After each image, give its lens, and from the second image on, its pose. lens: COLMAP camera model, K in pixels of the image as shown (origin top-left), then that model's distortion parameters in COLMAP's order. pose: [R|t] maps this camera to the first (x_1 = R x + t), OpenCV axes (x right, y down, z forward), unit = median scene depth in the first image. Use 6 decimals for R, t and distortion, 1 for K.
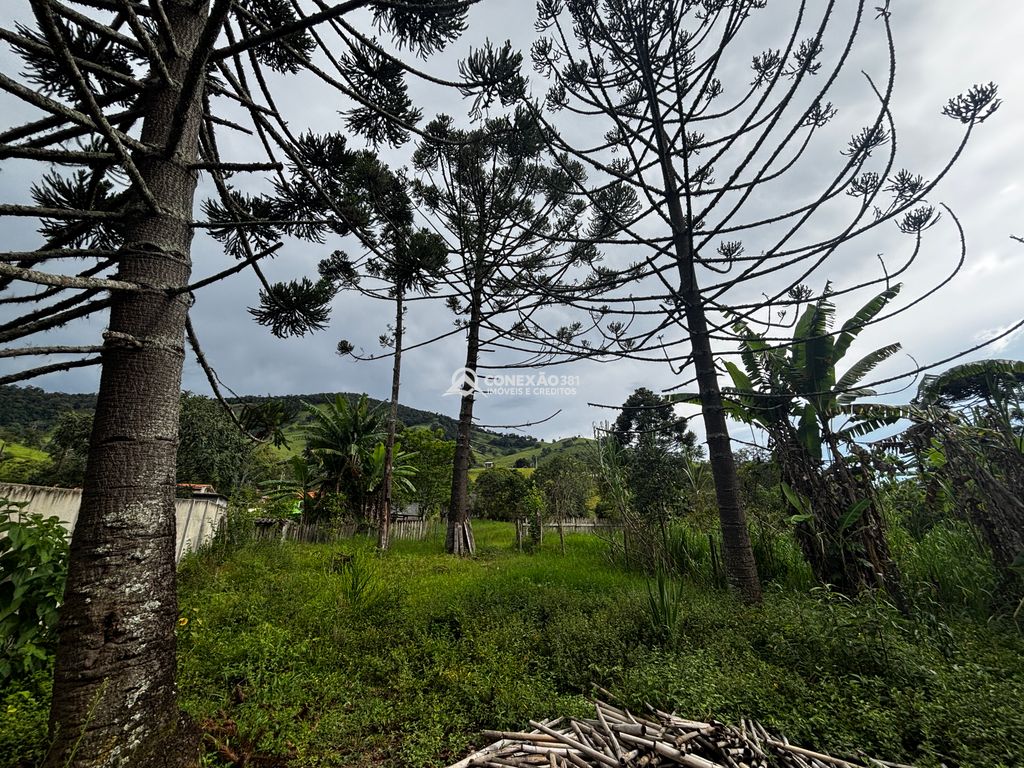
lens RADIAL K [[410.1, 0, 512.0], [0, 410.1, 384.0], [0, 0, 1]] dist [-0.011928, 0.000145]
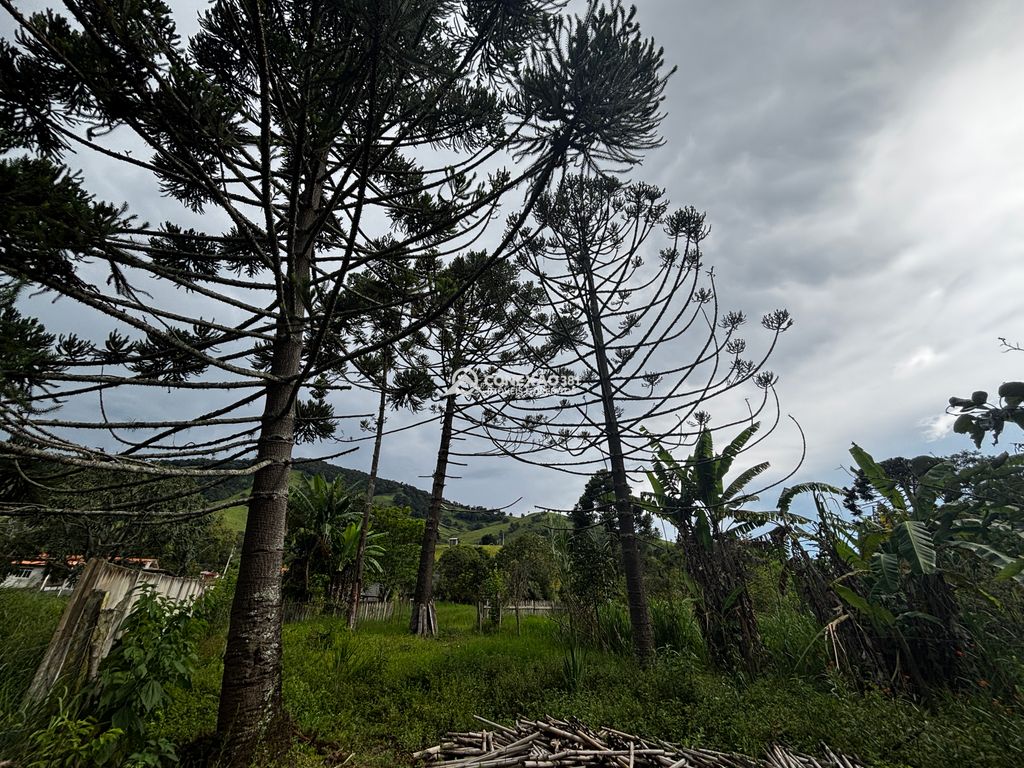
lens RADIAL K [[410.1, 0, 512.0], [0, 410.1, 384.0], [0, 0, 1]] dist [-0.011928, 0.000145]
pose [[0.996858, 0.043180, 0.066408, 0.005745], [-0.031224, 0.984678, -0.171563, -0.066148], [-0.072798, 0.168950, 0.982932, -0.209695]]
